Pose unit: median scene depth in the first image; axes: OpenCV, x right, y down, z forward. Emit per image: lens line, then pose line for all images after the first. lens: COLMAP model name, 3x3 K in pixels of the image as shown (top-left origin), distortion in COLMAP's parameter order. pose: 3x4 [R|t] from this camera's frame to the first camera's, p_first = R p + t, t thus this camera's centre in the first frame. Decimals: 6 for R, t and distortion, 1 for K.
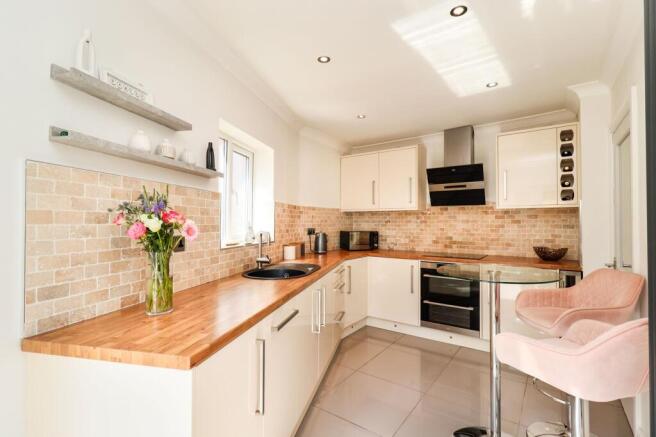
lens RADIAL K [[310.4, 0, 329.9], [0, 310.4, 219.6], [0, 0, 1]] dist [-0.000752, 0.000338]
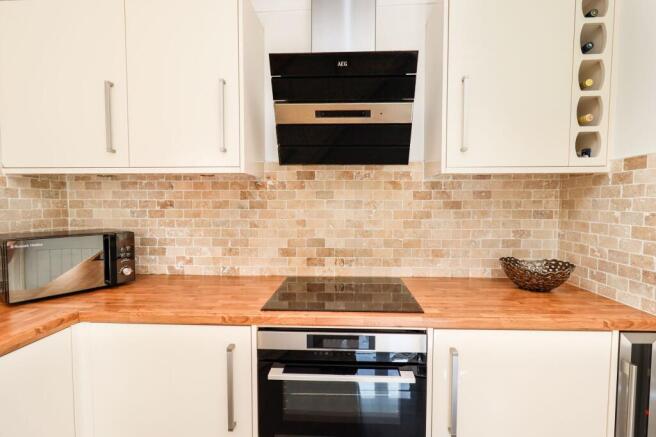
lens RADIAL K [[310.4, 0, 333.0], [0, 310.4, 219.3], [0, 0, 1]] dist [-0.000752, 0.000338]
pose [[0.843384, -0.024547, 0.536750, 0.176054], [-0.004607, 0.998589, 0.052908, 0.004308], [-0.537291, -0.047095, 0.842081, 0.644865]]
